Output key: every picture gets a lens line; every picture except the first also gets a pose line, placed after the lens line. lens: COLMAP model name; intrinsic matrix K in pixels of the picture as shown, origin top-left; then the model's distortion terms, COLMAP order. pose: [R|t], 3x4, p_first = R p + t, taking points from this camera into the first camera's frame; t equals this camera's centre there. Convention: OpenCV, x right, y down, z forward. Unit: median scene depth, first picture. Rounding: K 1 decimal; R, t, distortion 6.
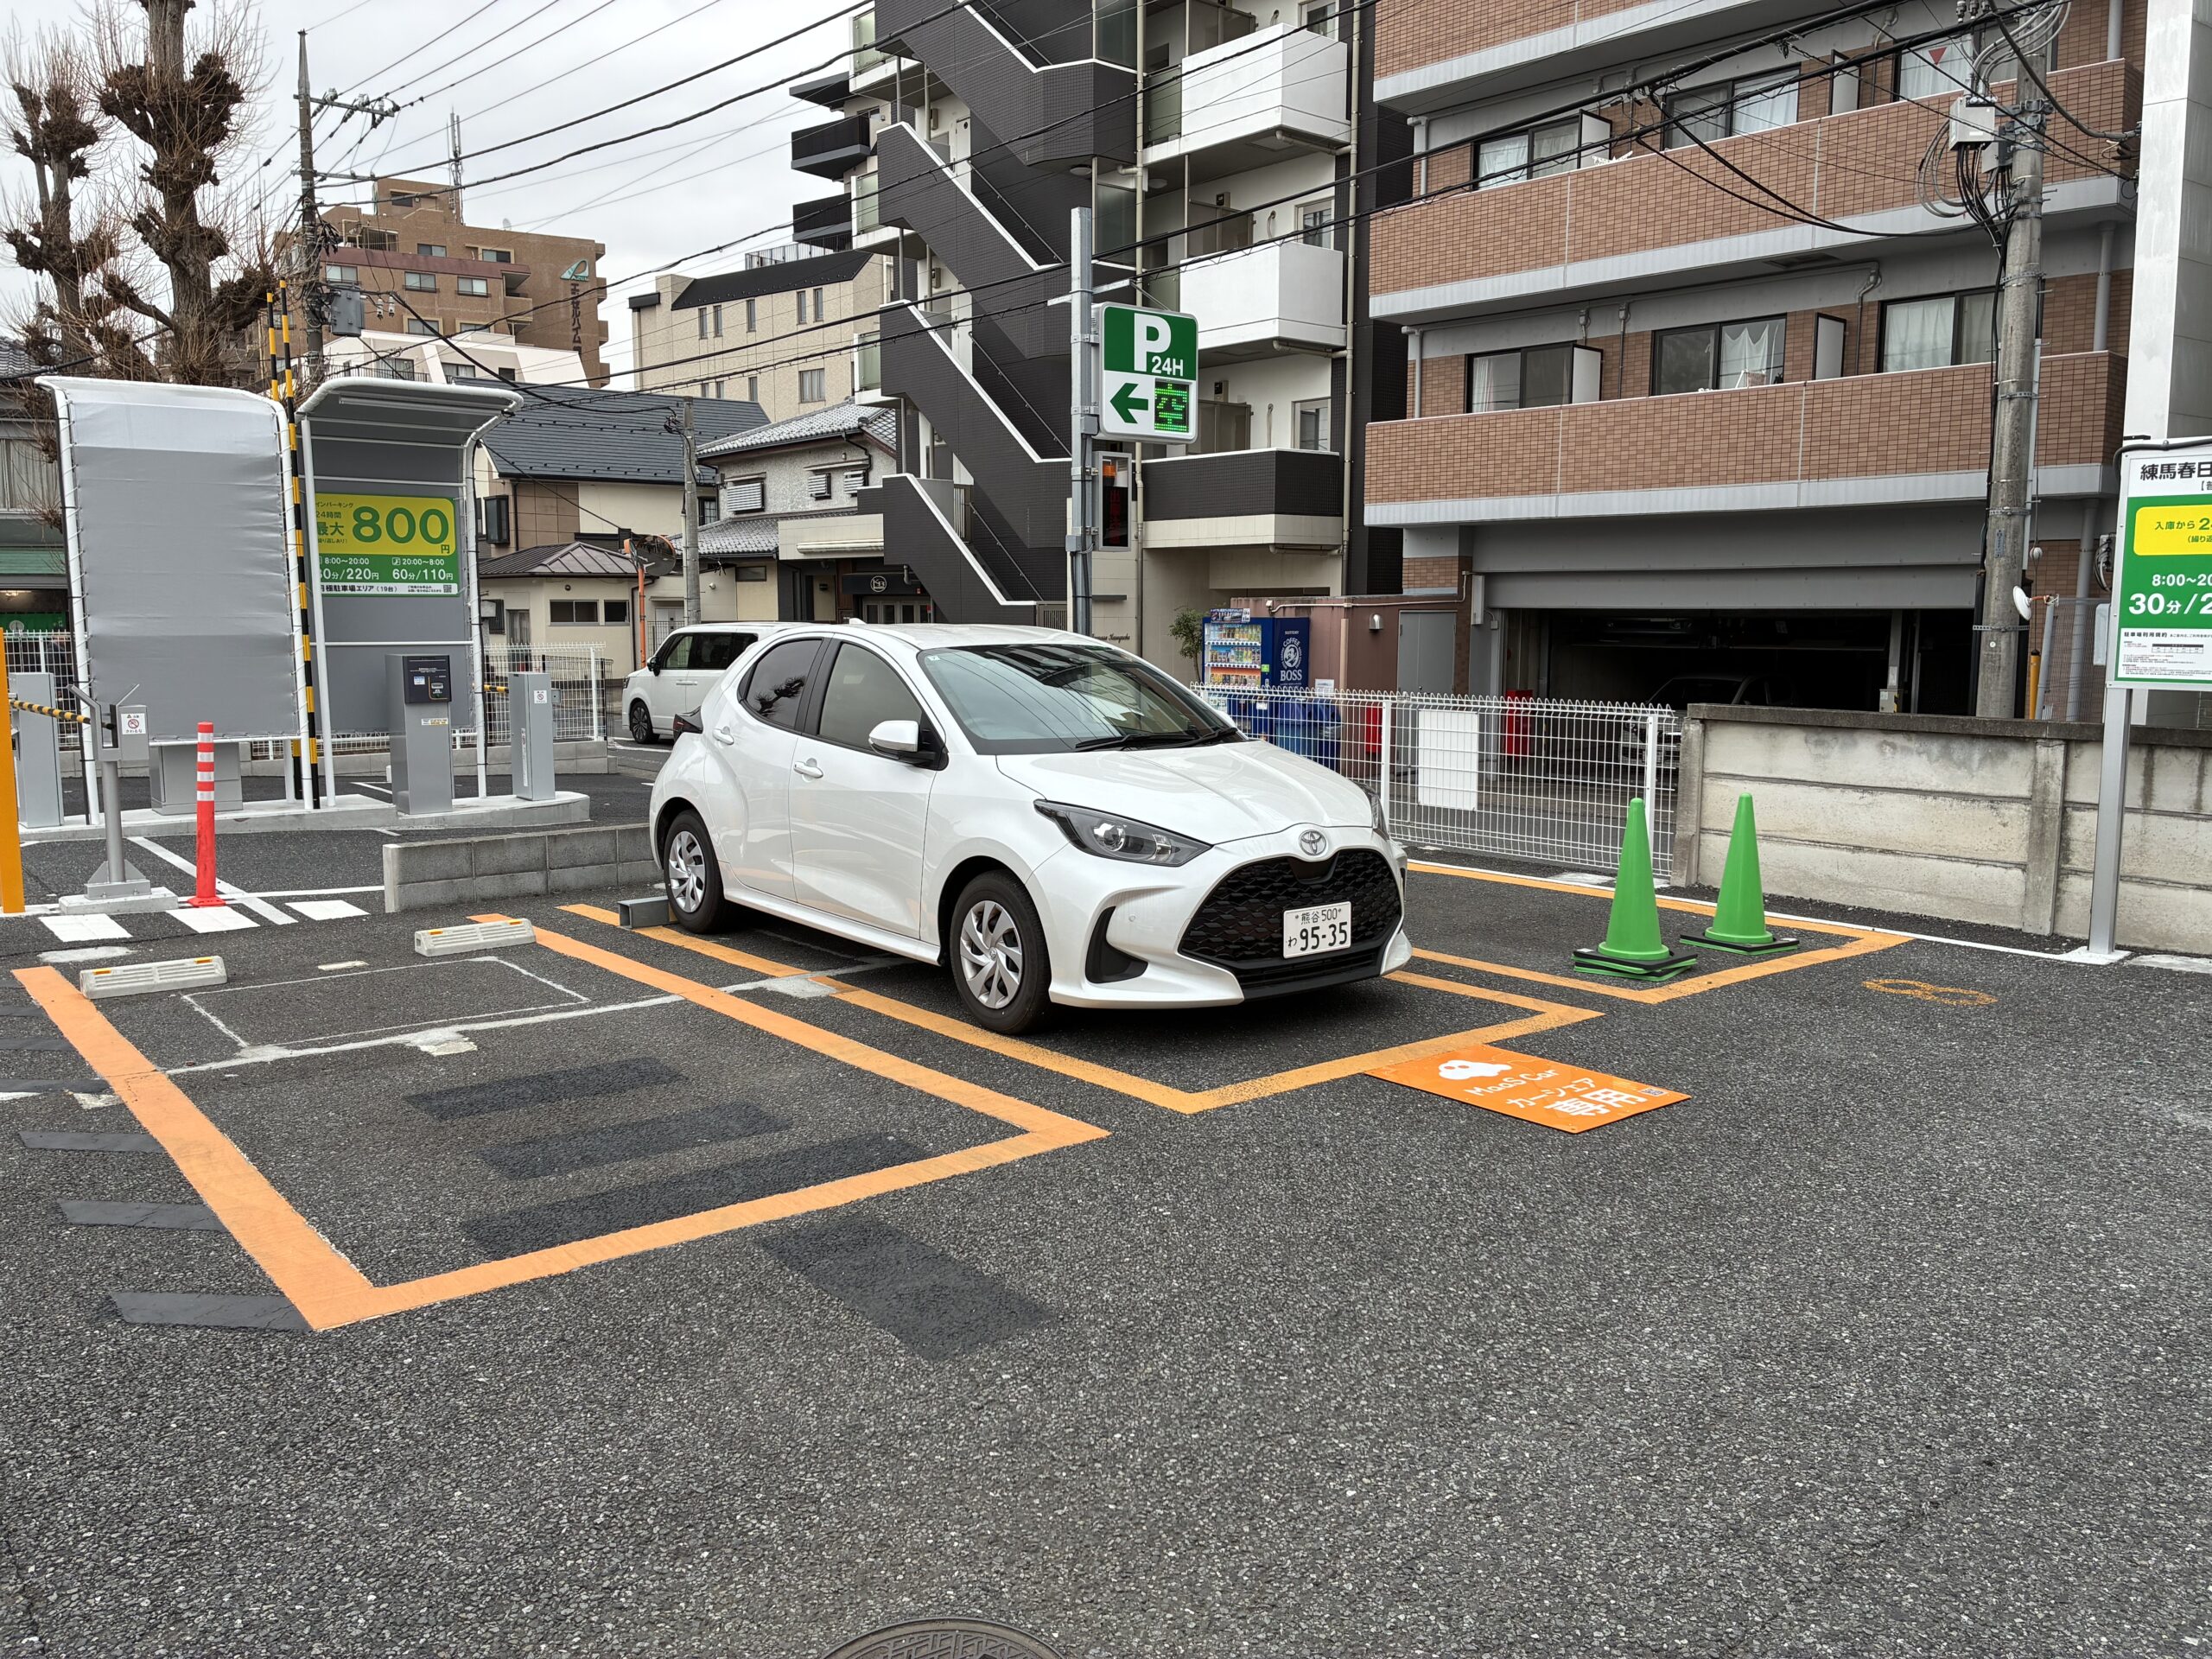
lens RADIAL K [[1648.5, 0, 1106.0], [0, 1648.5, 829.5], [0, 0, 1]] dist [0.040421, -0.036125]
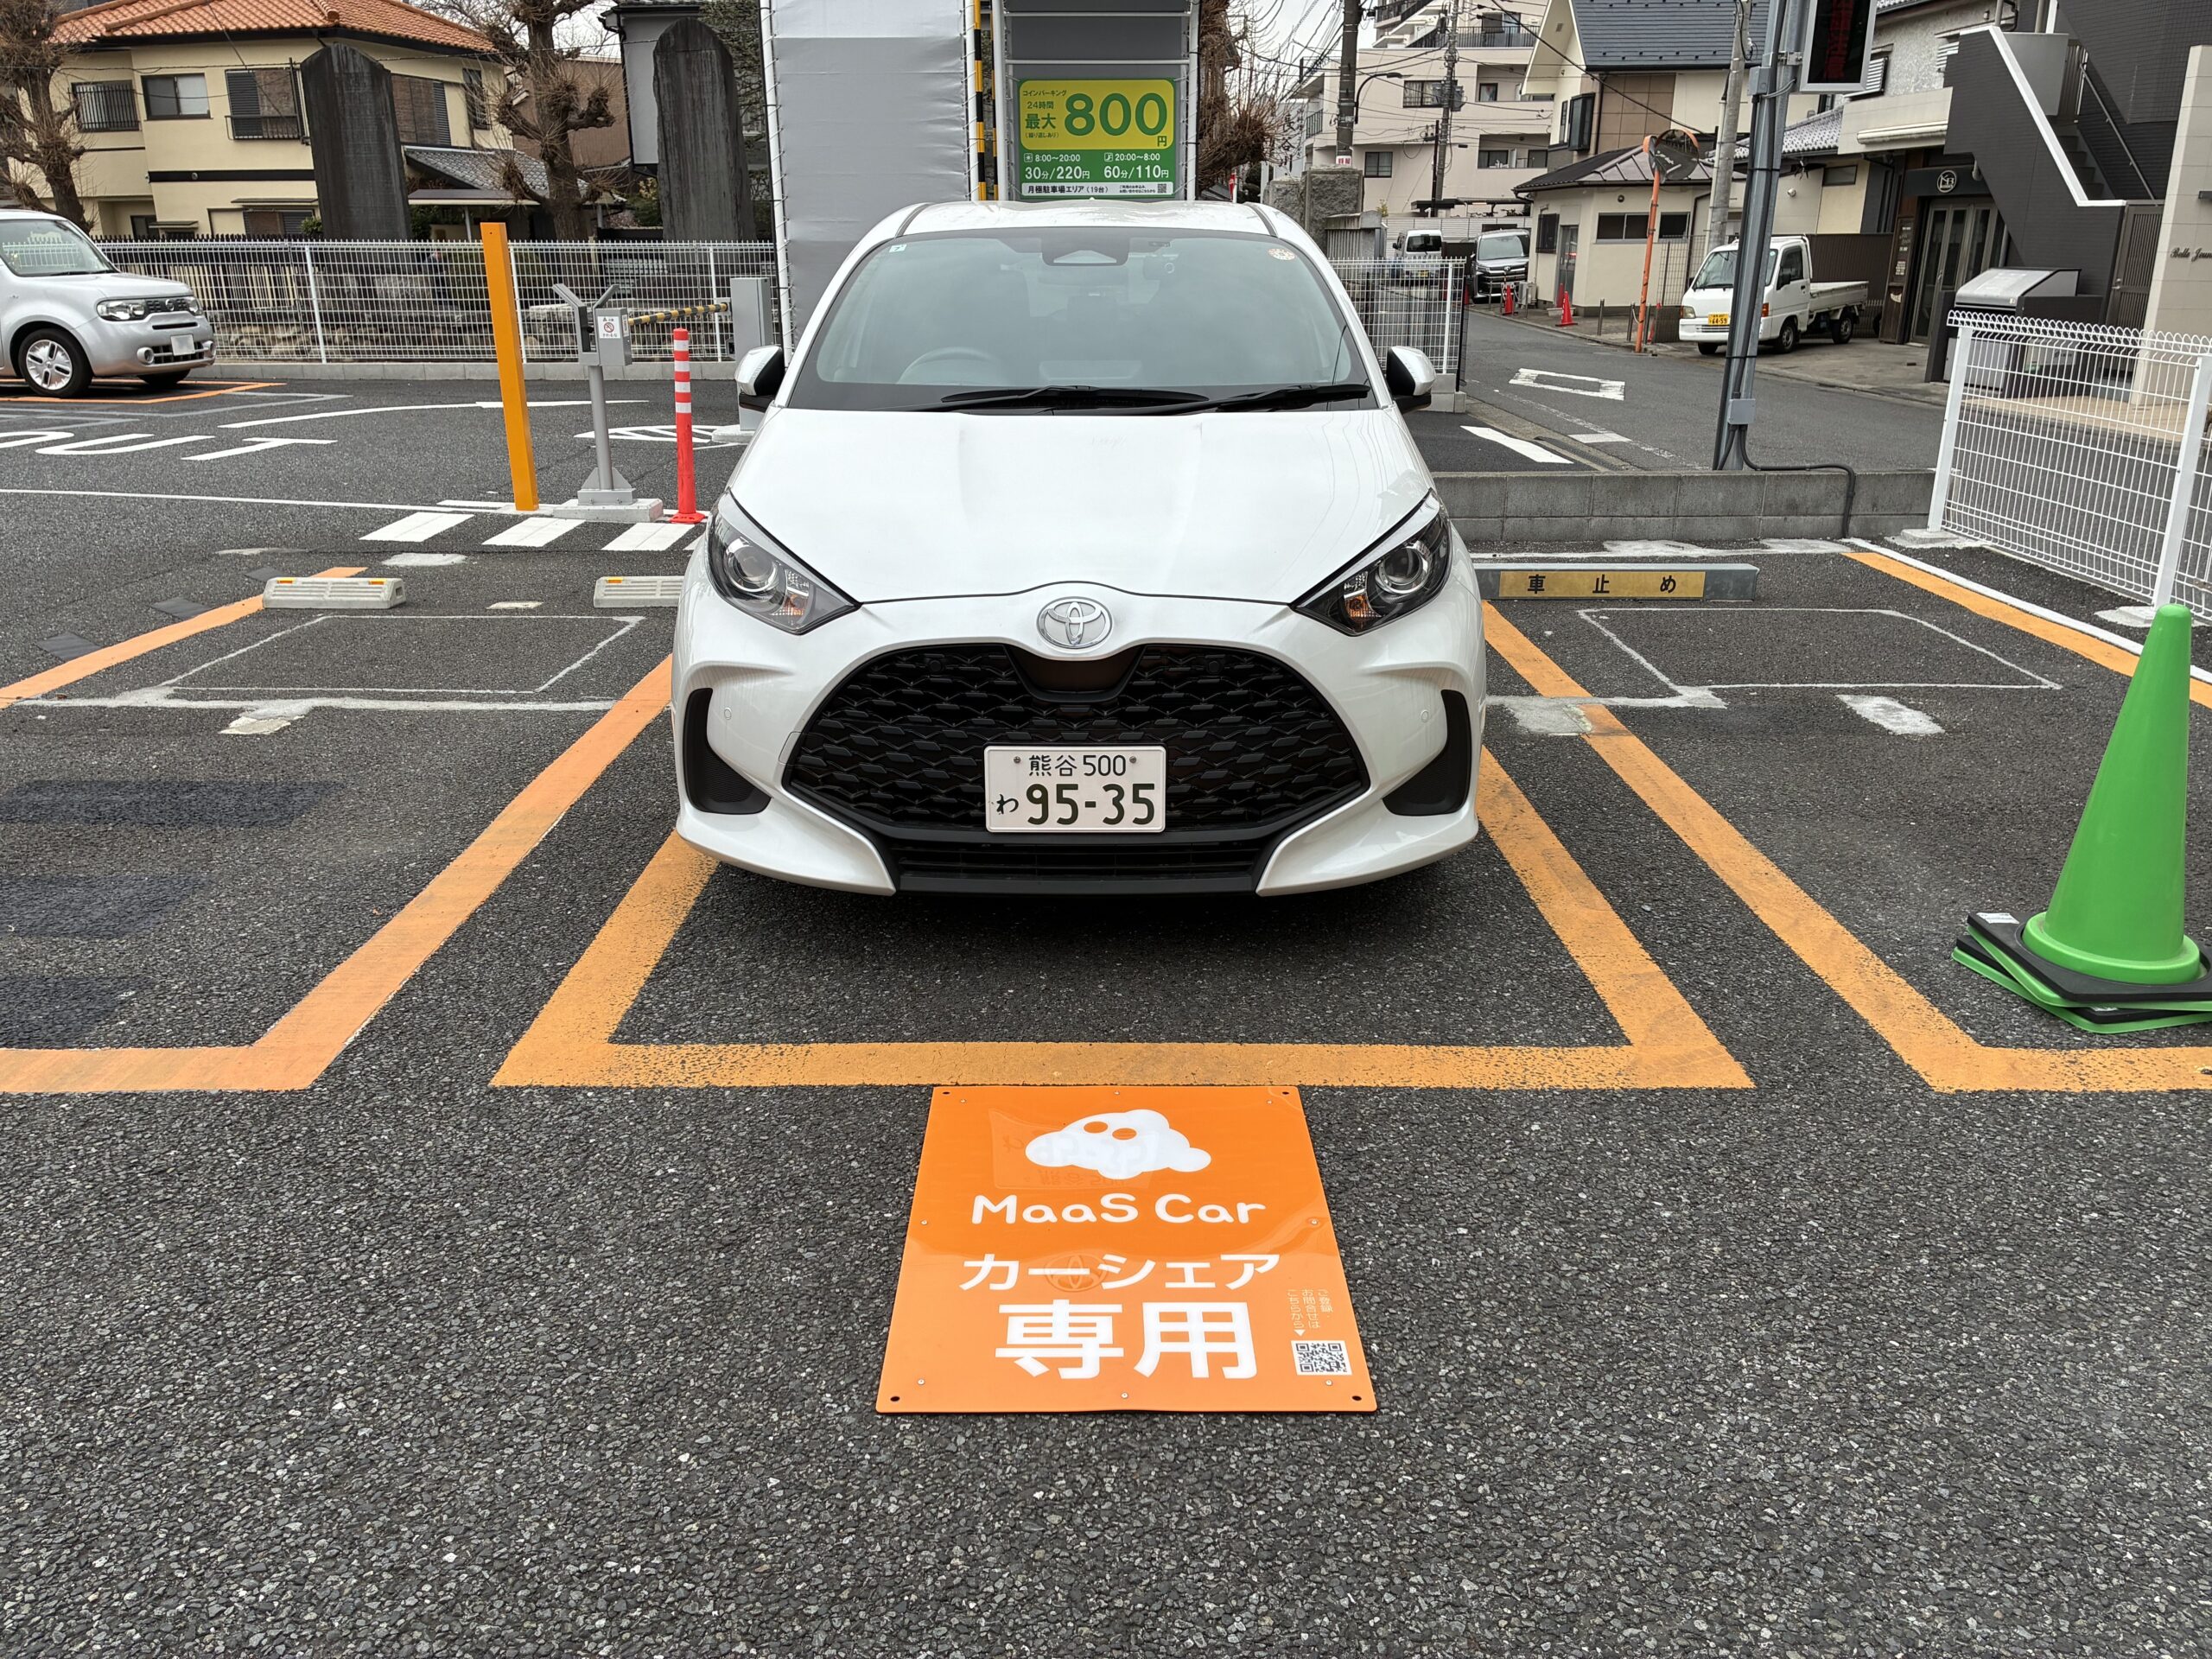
lens RADIAL K [[1648.5, 0, 1106.0], [0, 1648.5, 829.5], [0, 0, 1]] dist [0.040421, -0.036125]
pose [[0.784030, 0.208093, -0.584803, 0.452463], [-0.079026, 0.967928, 0.238474, -0.053665], [0.615672, -0.140756, 0.775329, 0.608278]]
